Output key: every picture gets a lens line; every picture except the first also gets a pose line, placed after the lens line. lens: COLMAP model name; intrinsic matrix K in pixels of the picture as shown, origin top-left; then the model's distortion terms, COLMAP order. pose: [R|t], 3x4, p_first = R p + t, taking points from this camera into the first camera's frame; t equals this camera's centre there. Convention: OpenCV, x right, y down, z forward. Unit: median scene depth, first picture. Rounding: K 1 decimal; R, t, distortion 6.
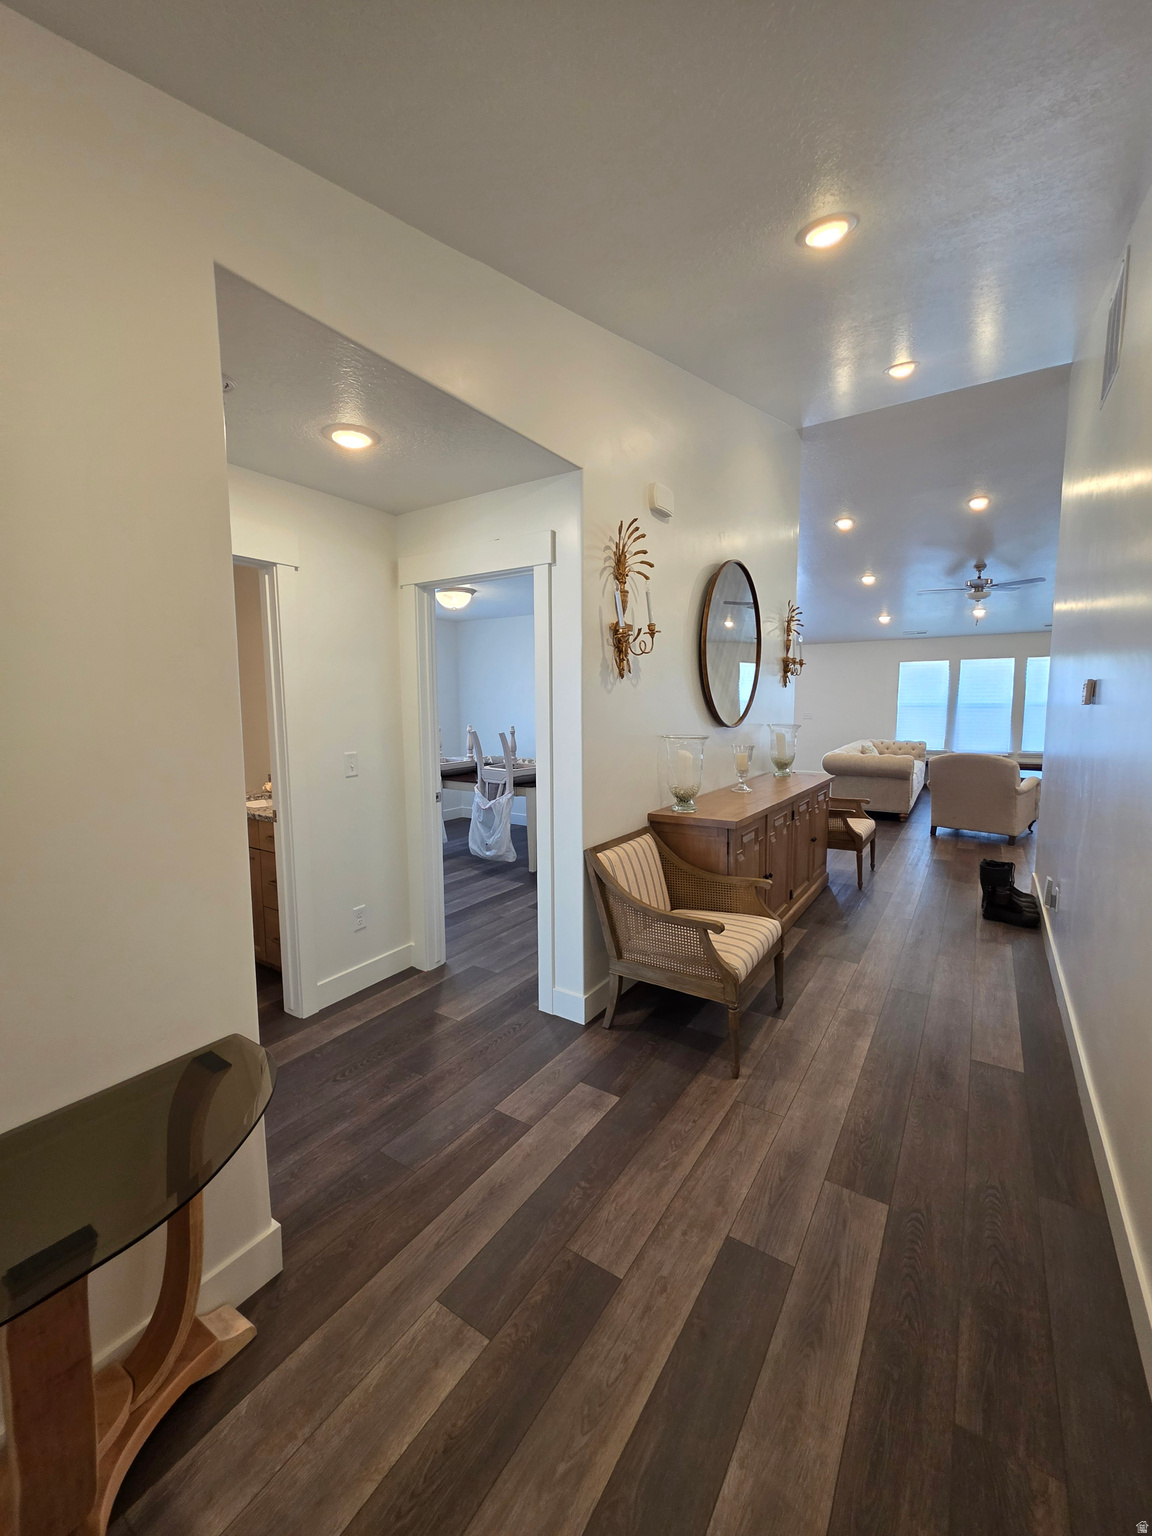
lens RADIAL K [[614.6, 0, 586.0], [0, 614.6, 771.3], [0, 0, 1]] dist [-0.000077, 0.000831]
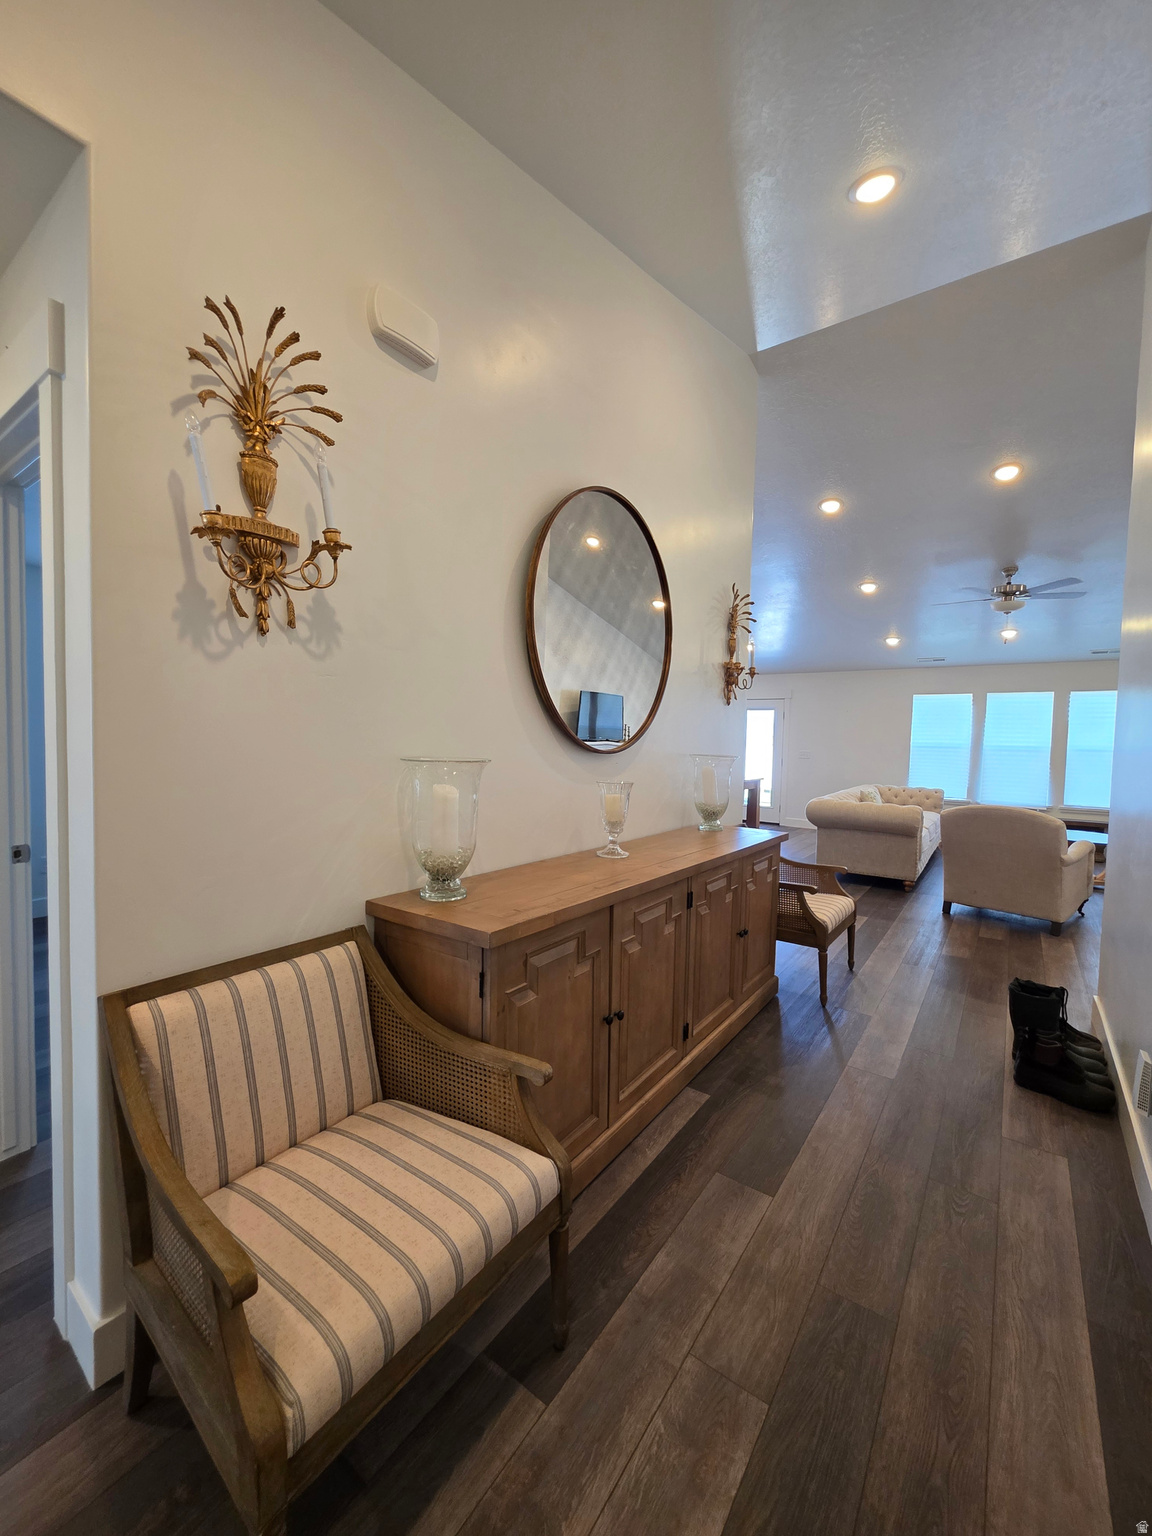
lens RADIAL K [[614.6, 0, 578.1], [0, 614.6, 775.3], [0, 0, 1]] dist [-0.000077, 0.000831]
pose [[0.998446, 0.031600, -0.045896, 0.226381], [-0.034067, 0.997959, -0.054010, -0.013296], [0.044096, 0.055489, 0.997485, 0.347429]]
